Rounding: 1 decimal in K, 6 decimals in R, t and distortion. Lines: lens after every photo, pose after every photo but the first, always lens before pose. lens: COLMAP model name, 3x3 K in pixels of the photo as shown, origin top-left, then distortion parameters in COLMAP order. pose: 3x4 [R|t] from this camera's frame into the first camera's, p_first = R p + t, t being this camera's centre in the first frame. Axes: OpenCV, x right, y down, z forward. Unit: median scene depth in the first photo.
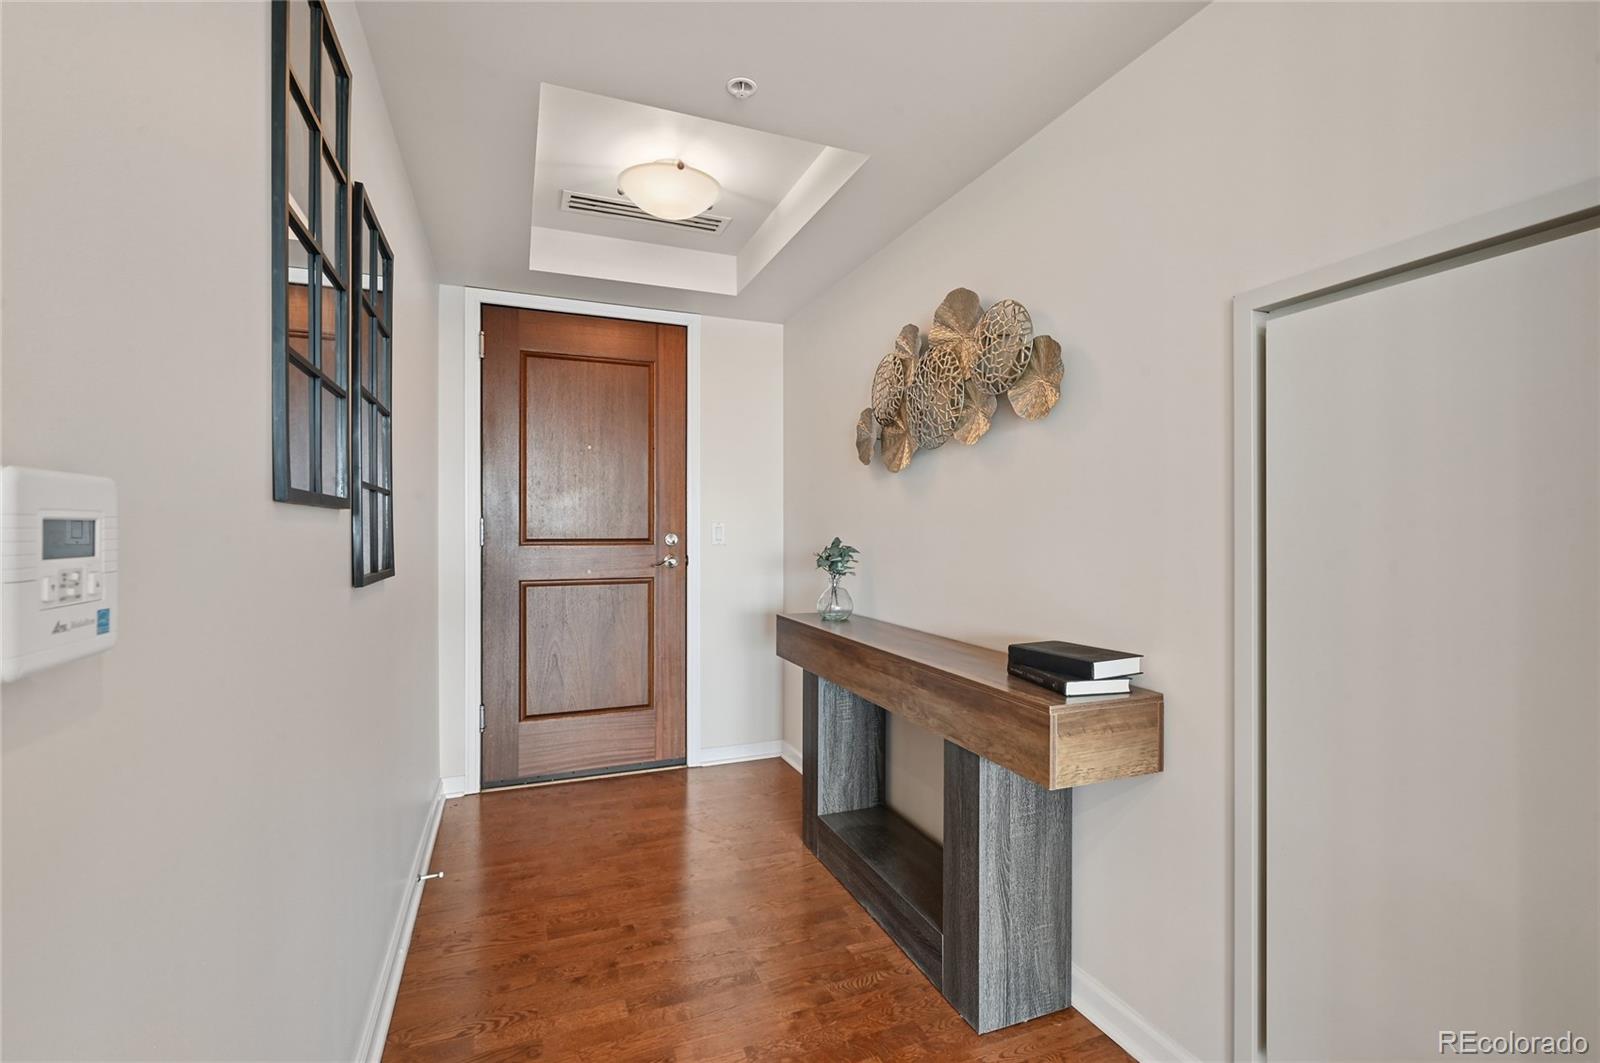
lens RADIAL K [[749.0, 0, 799.5], [0, 749.0, 531.0], [0, 0, 1]] dist [0.000776, 0.001522]
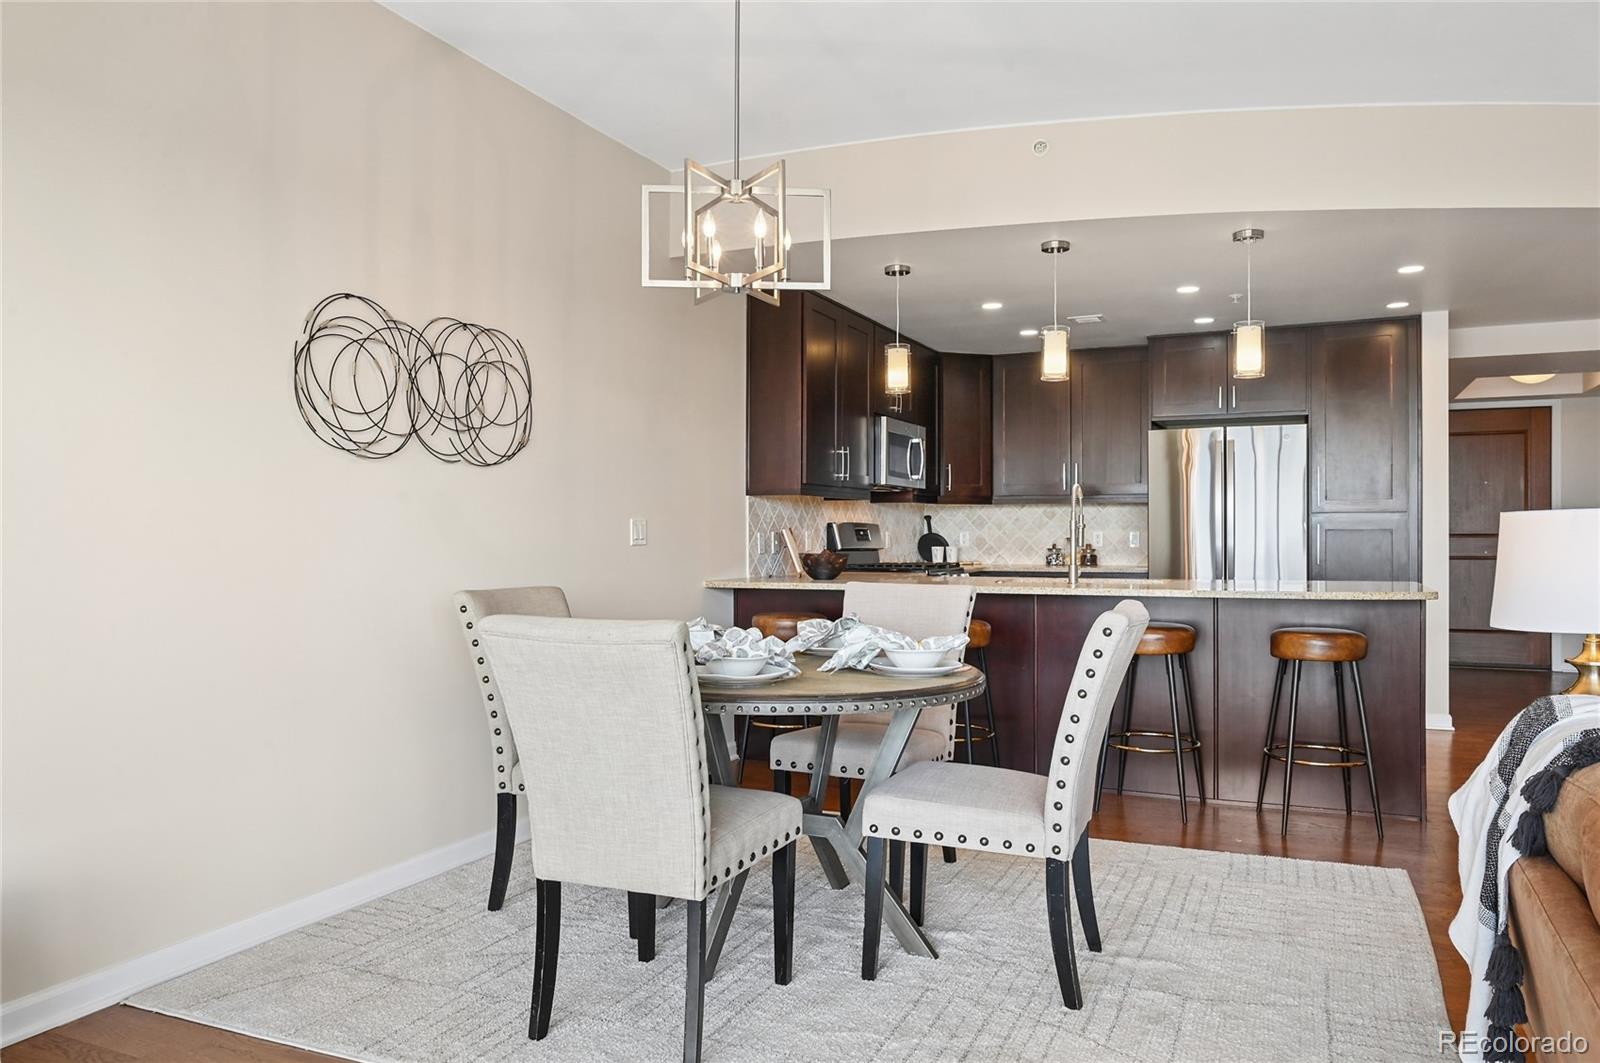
lens RADIAL K [[1074.6, 0, 816.9], [0, 1074.6, 542.6], [0, 0, 1]] dist [0.002598, 0.001314]
pose [[0.697540, 0.002280, -0.716542, 0.539722], [0.000531, 0.999993, 0.003699, 0.024716], [0.716546, -0.002961, 0.697534, -2.338108]]
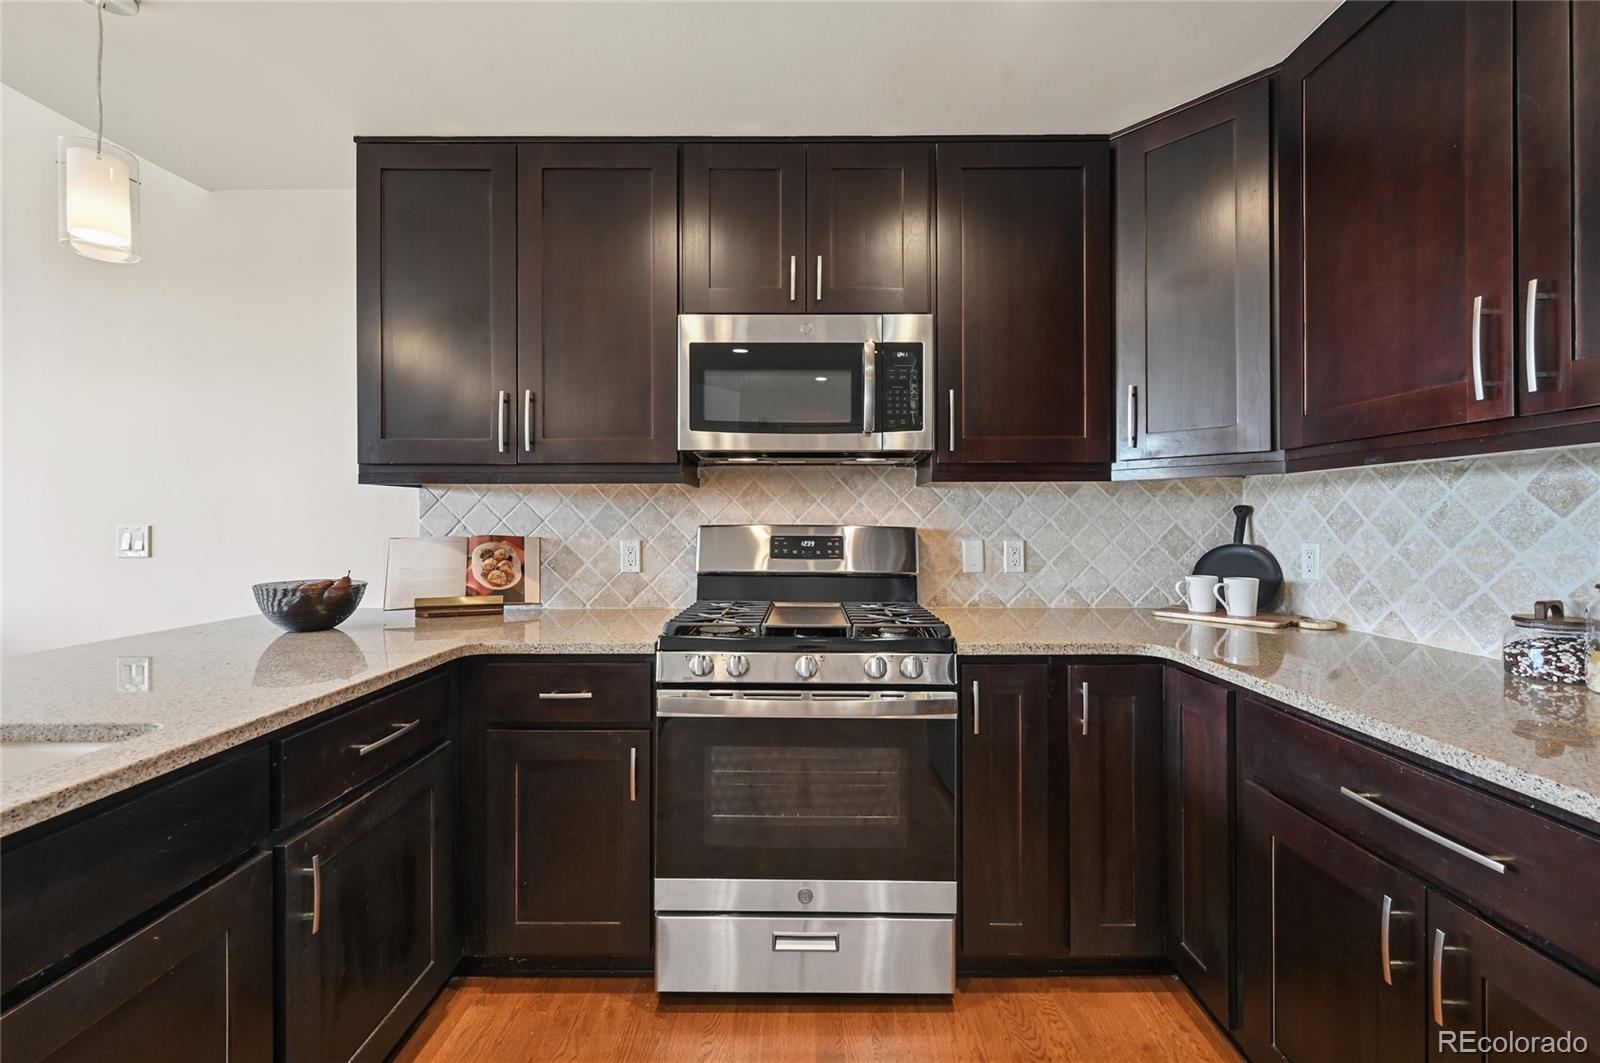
lens RADIAL K [[636.4, 0, 805.0], [0, 636.4, 518.4], [0, 0, 1]] dist [-0.001599, 0.000101]
pose [[-0.371631, -0.006649, -0.928357, -0.351629], [-0.005182, 0.999974, -0.005088, -0.012648], [0.928366, 0.002920, -0.371655, -0.407178]]
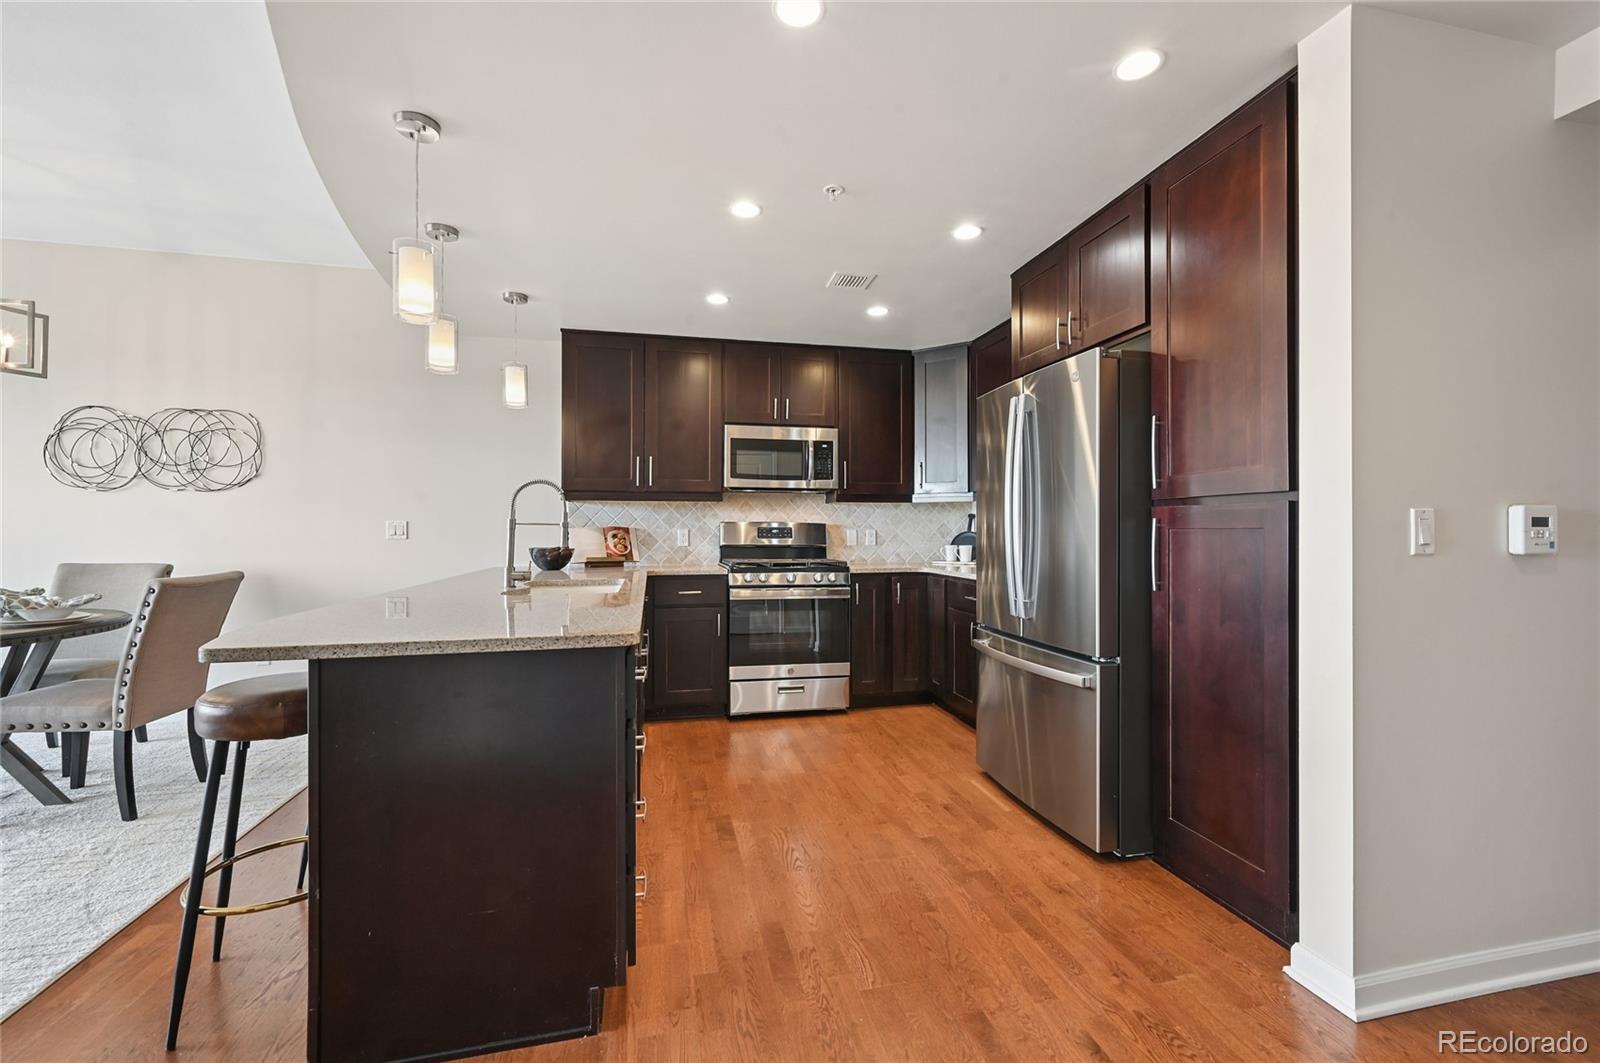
lens RADIAL K [[662.0, 0, 804.9], [0, 662.0, 527.1], [0, 0, 1]] dist [0.000896, 0.000216]
pose [[-0.151575, -0.007828, -0.988415, 0.495478], [-0.006141, 0.999957, -0.006978, 0.013715], [0.988427, 0.005012, -0.151617, -0.370980]]
